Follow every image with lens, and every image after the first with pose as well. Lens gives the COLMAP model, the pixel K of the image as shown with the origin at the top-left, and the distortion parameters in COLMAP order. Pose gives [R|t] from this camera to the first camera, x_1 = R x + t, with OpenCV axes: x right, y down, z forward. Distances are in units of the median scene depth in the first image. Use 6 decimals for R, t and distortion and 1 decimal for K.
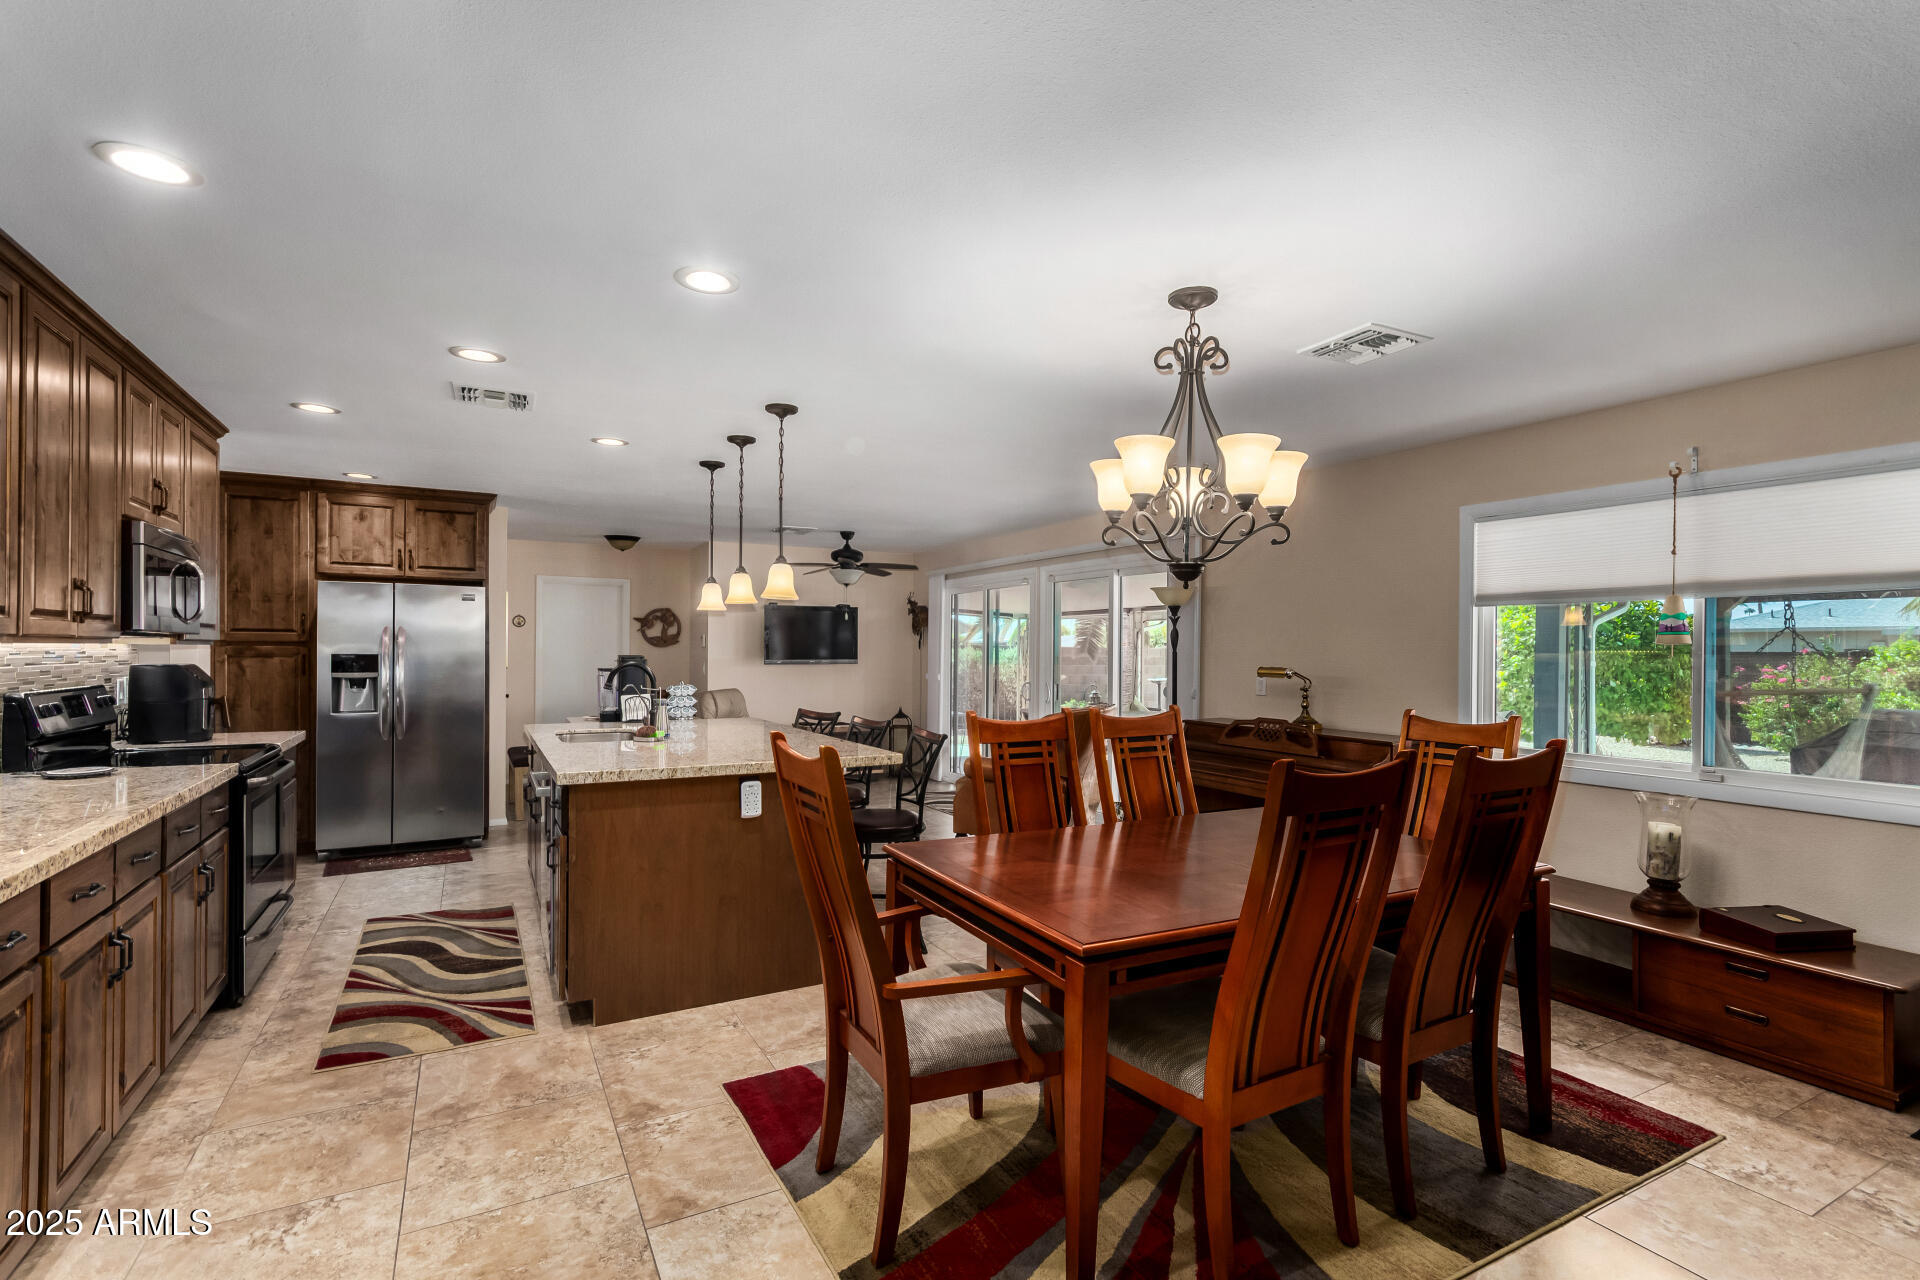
lens RADIAL K [[921.2, 0, 968.5], [0, 921.2, 662.9], [0, 0, 1]] dist [0.005866, 0.000419]
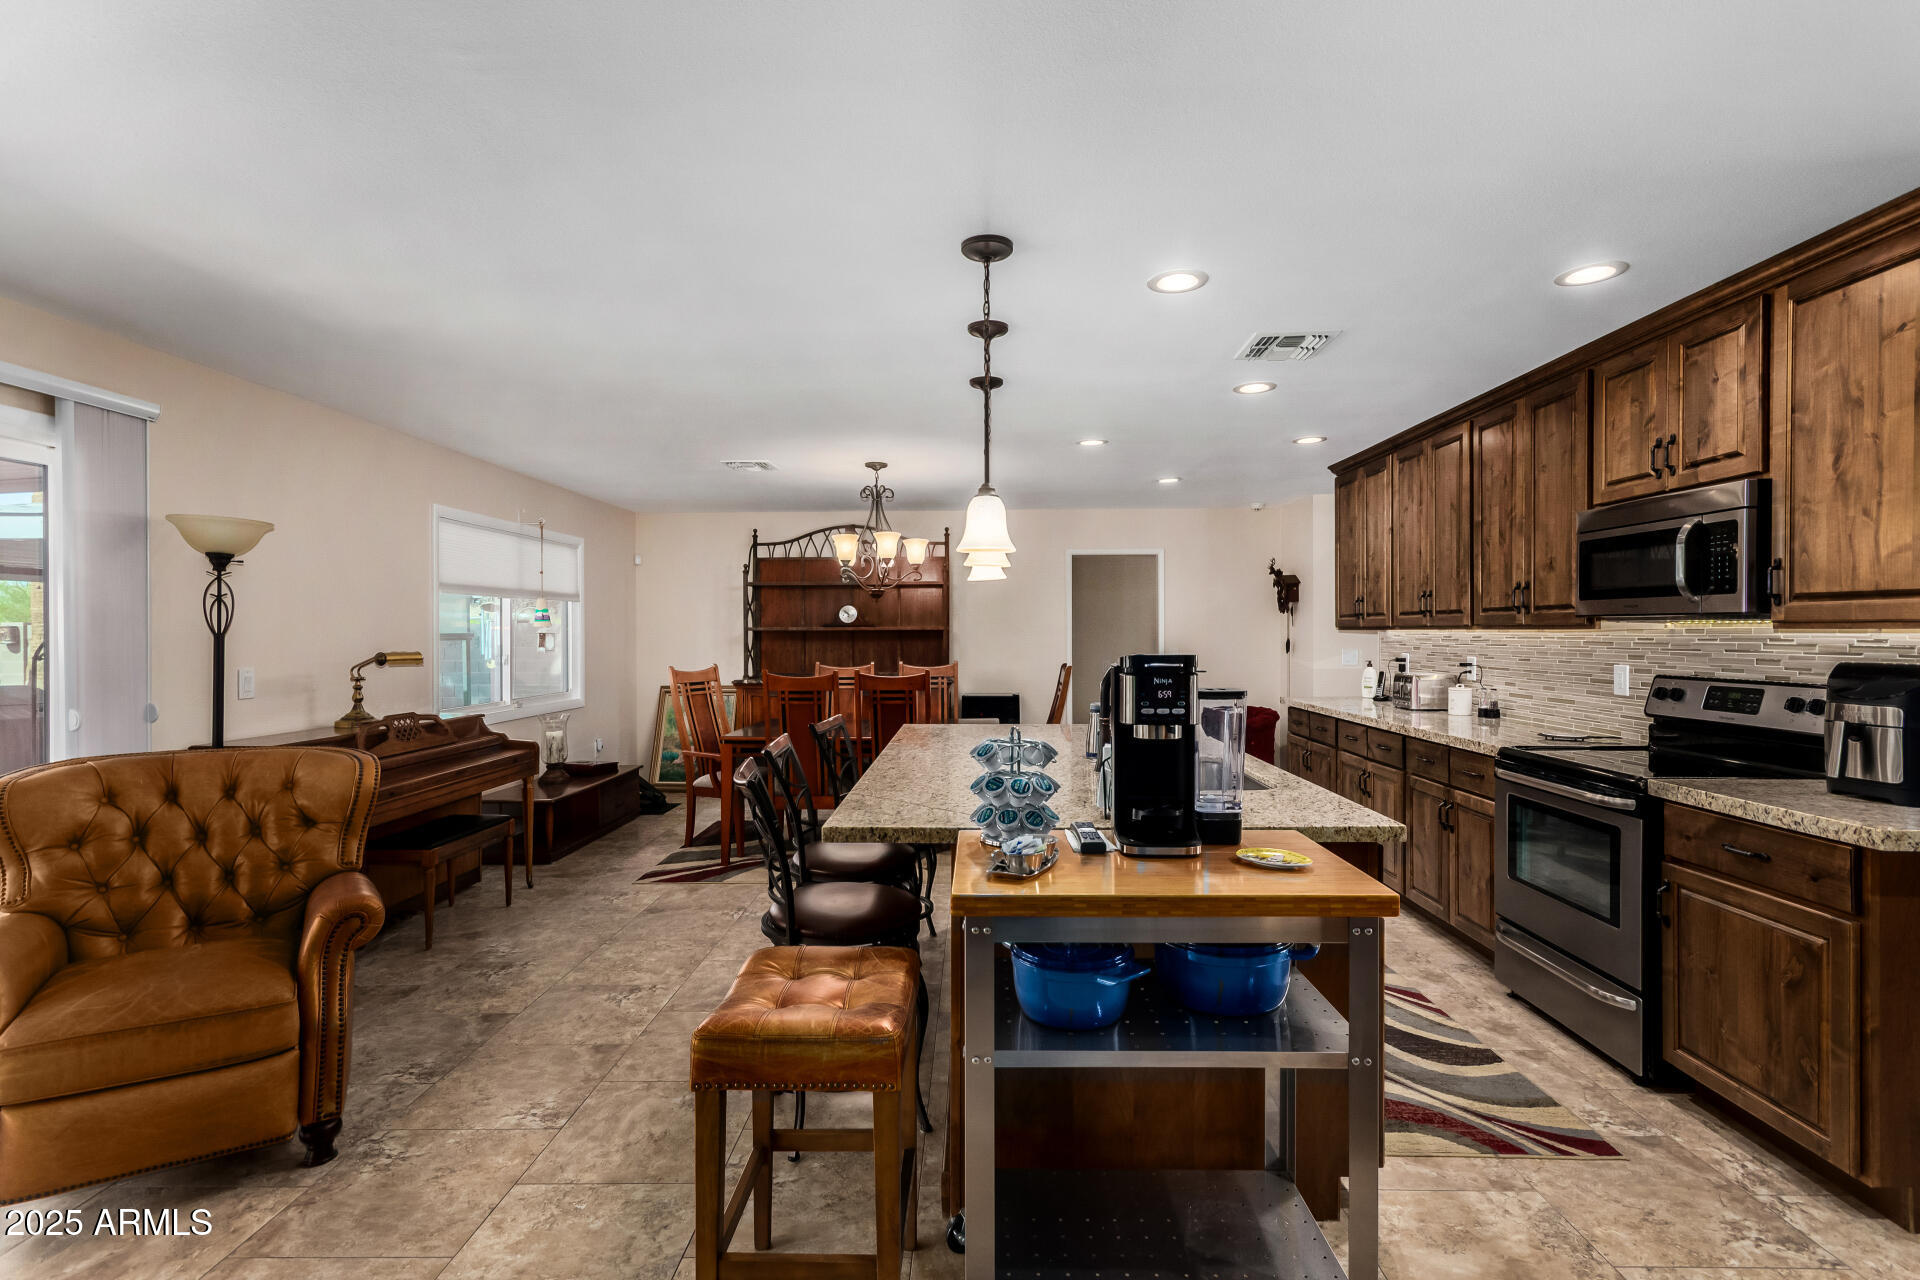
lens RADIAL K [[881.3, 0, 904.1], [0, 881.3, 640.5], [0, 0, 1]] dist [0.035519, -0.012809]
pose [[-0.831906, -0.007607, 0.554865, -0.581870], [0.007760, 0.999649, 0.025339, -0.027918], [-0.554863, 0.025385, -0.831554, 1.604922]]
